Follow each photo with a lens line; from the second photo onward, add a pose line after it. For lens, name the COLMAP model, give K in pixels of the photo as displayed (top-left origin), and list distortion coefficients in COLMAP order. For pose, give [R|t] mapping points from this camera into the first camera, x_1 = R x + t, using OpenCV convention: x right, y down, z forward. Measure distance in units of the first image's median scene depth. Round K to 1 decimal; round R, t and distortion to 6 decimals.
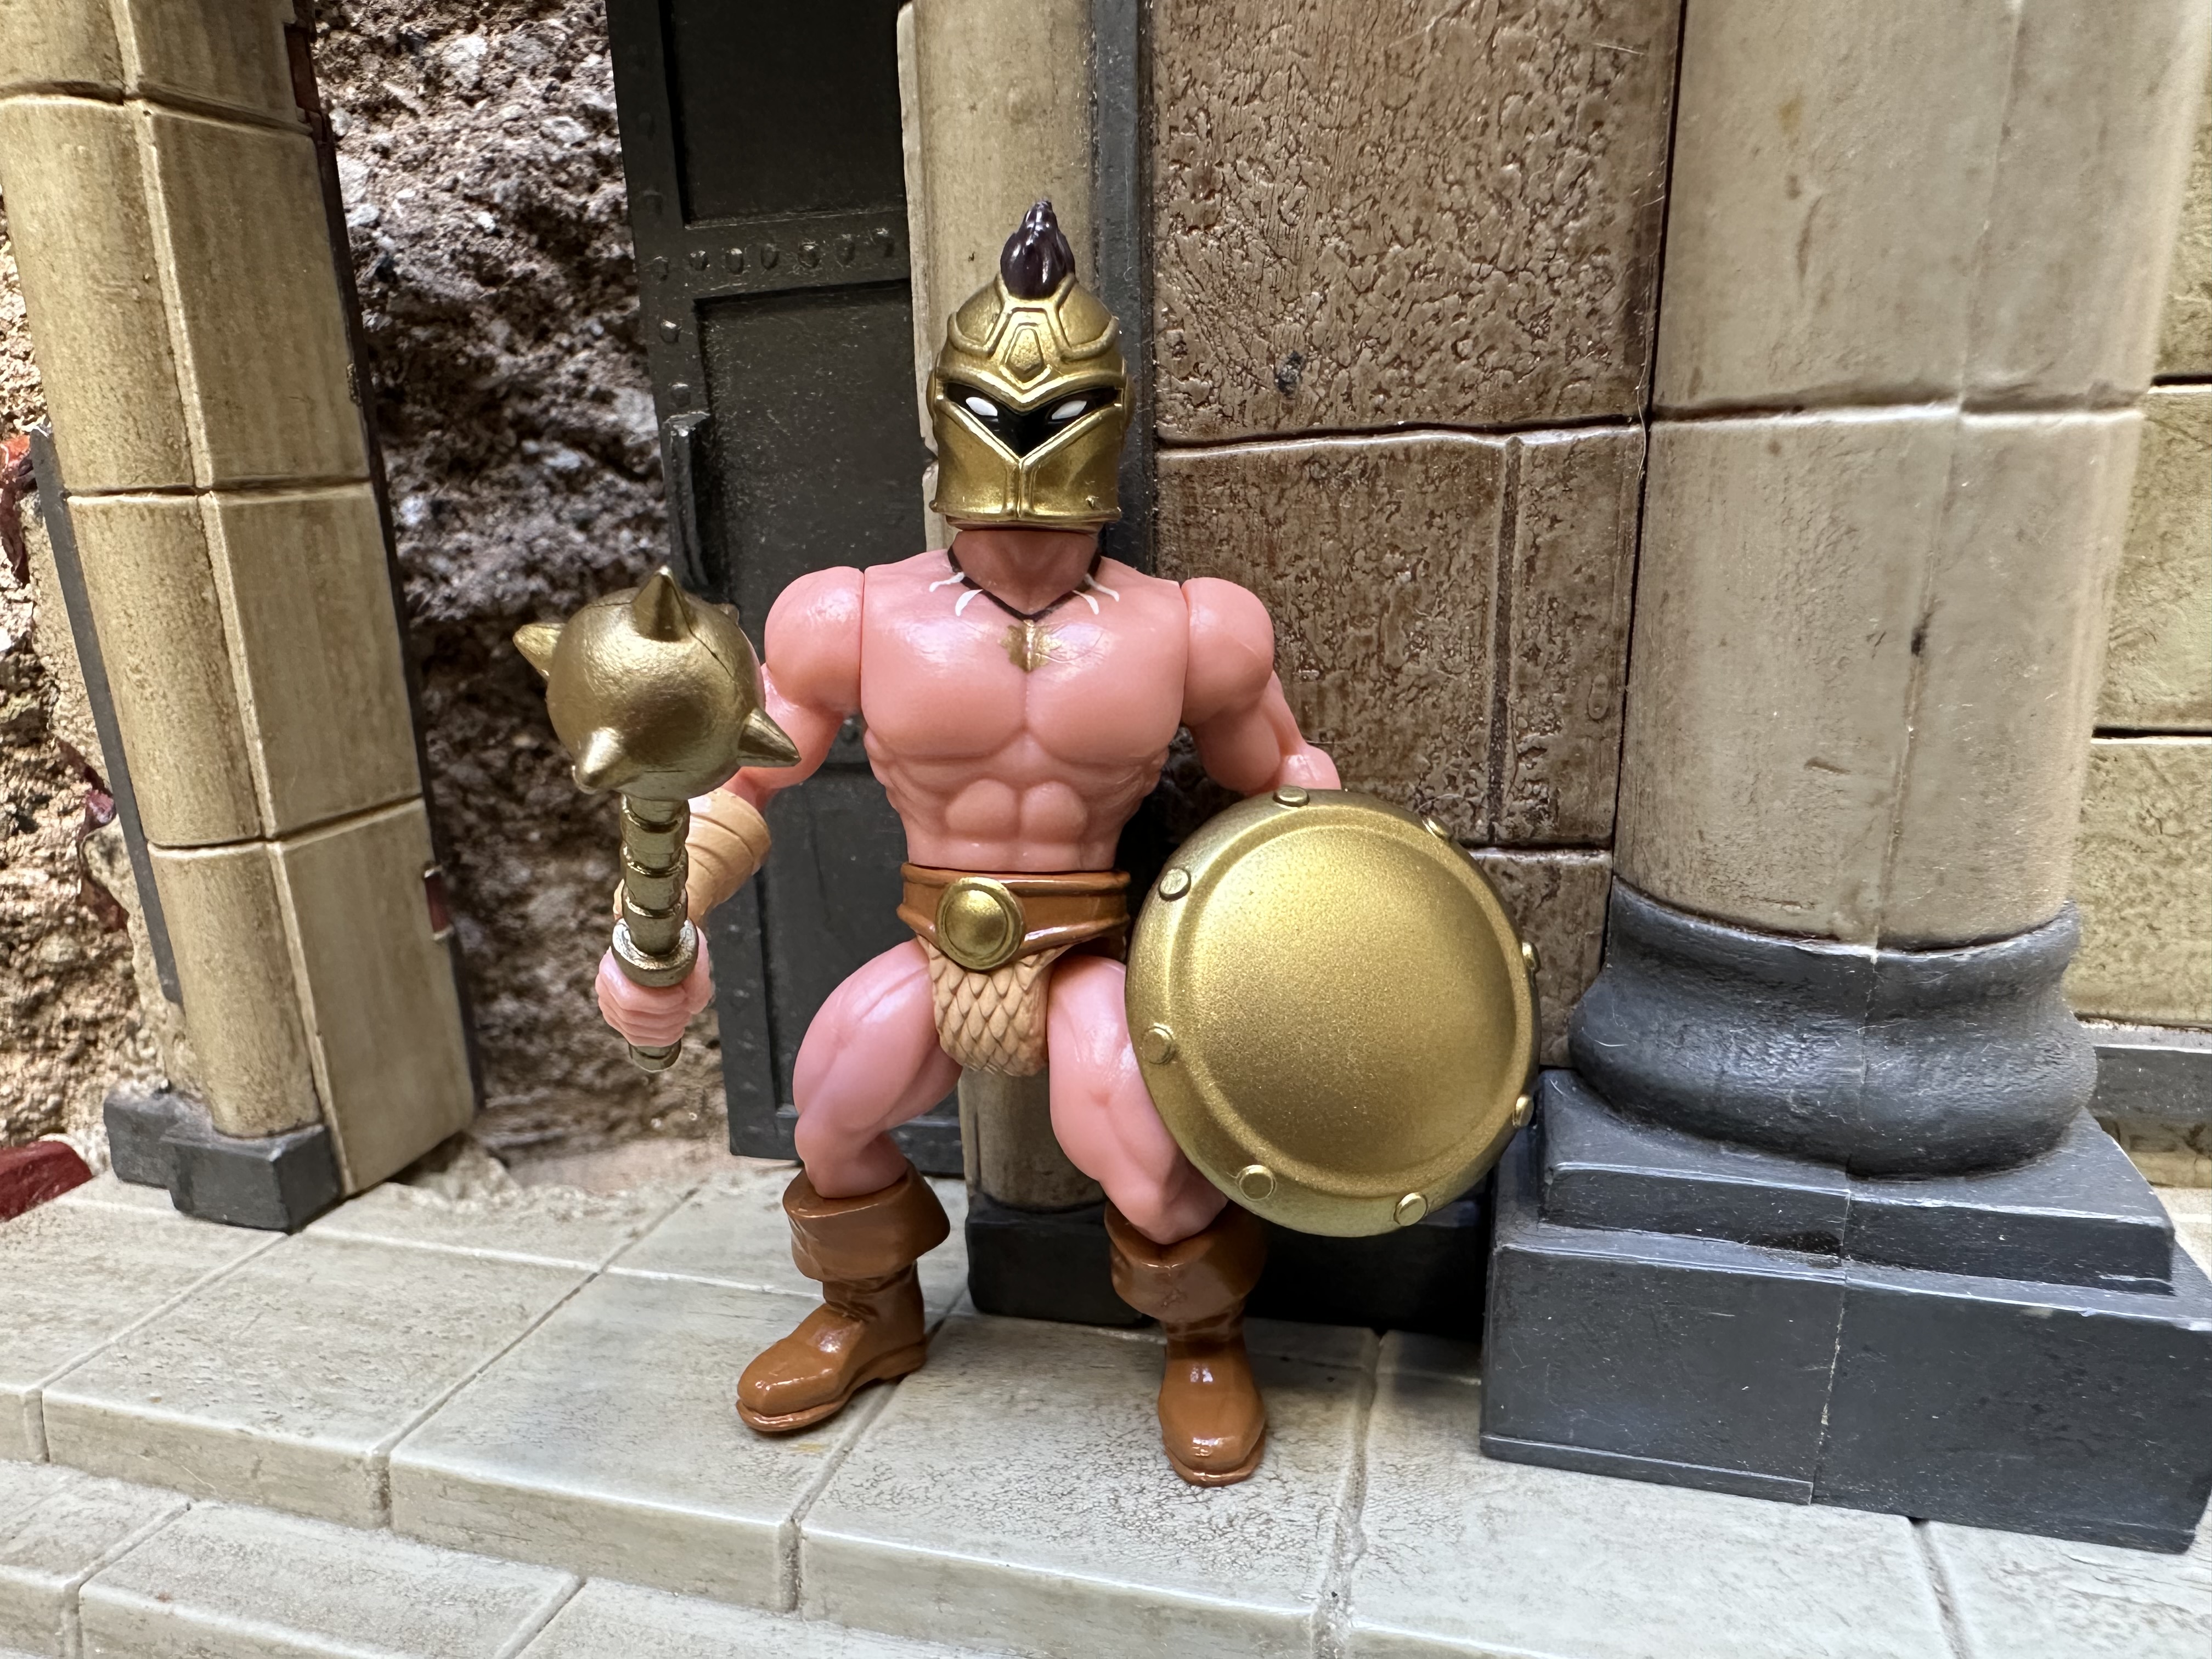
lens RADIAL K [[1598.6, 0, 987.7], [0, 1598.6, 1034.9], [0, 0, 1]] dist [-0.009605, 0.002145]
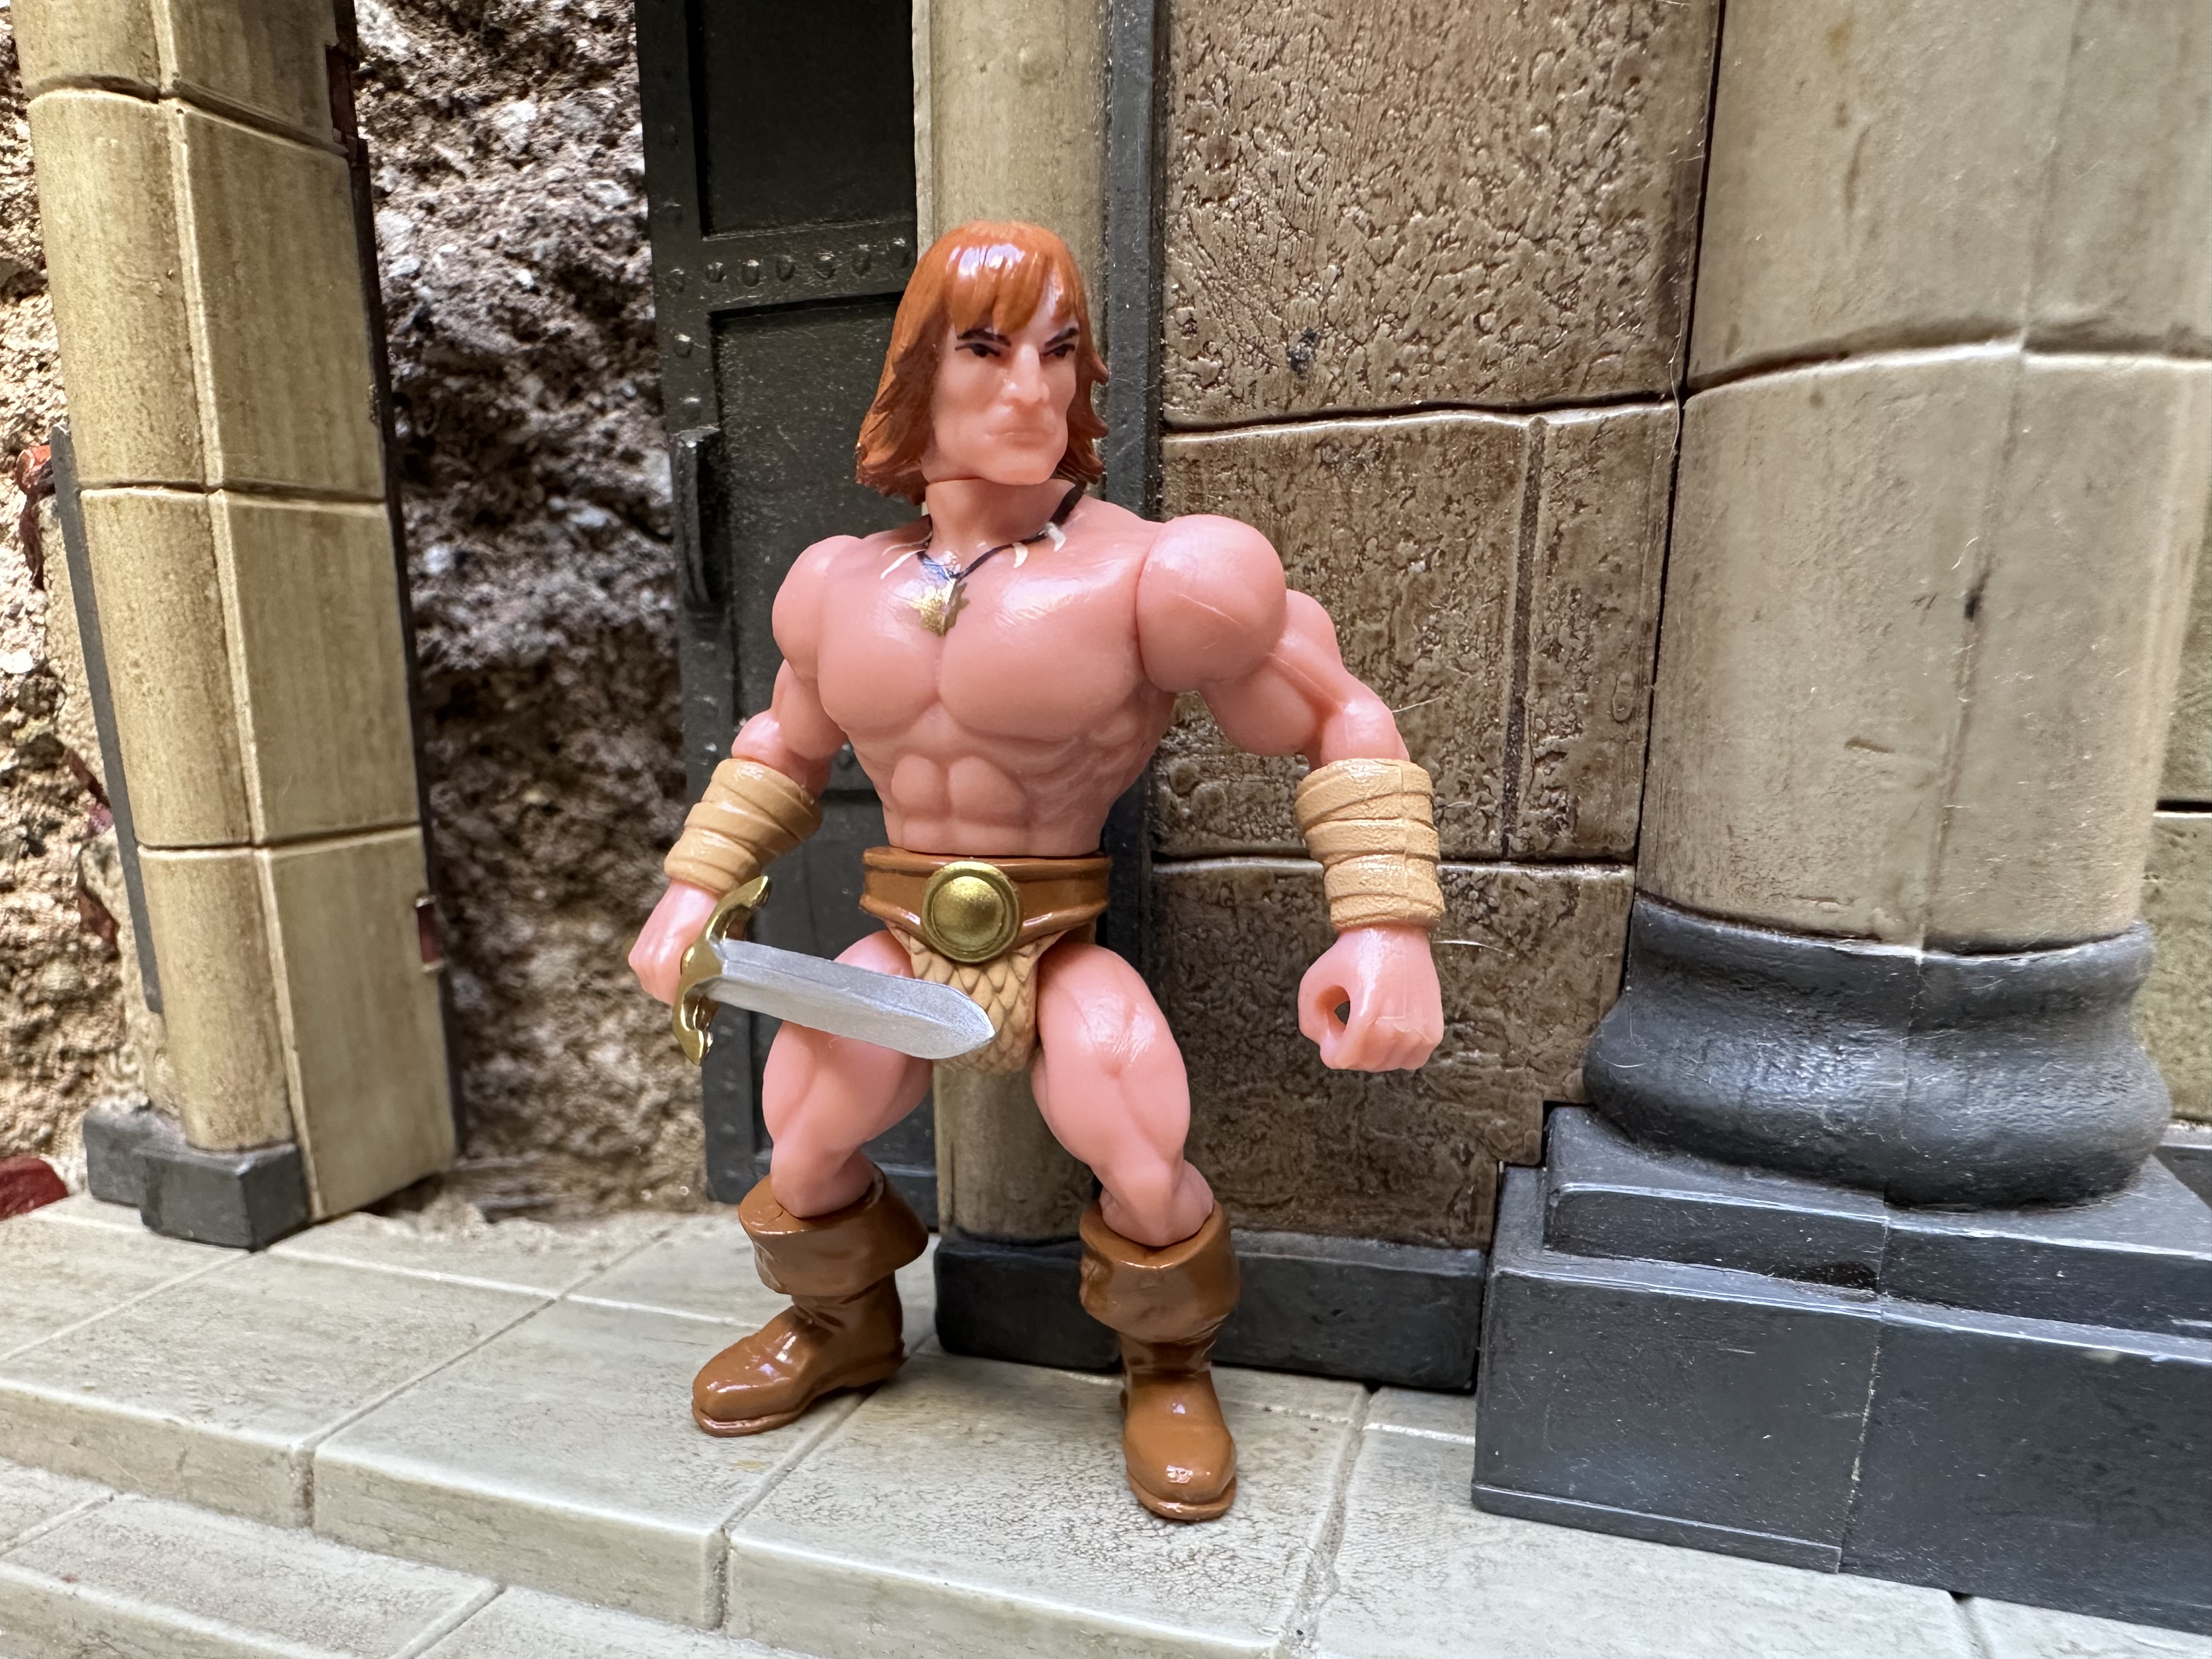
lens RADIAL K [[1595.6, 0, 941.4], [0, 1595.6, 1124.7], [0, 0, 1]] dist [-0.009738, 0.003424]
pose [[0.997597, 0.045803, -0.051976, 0.041214], [-0.048569, 0.997399, -0.053265, 0.105100], [0.049401, 0.055661, 0.997227, 0.057956]]
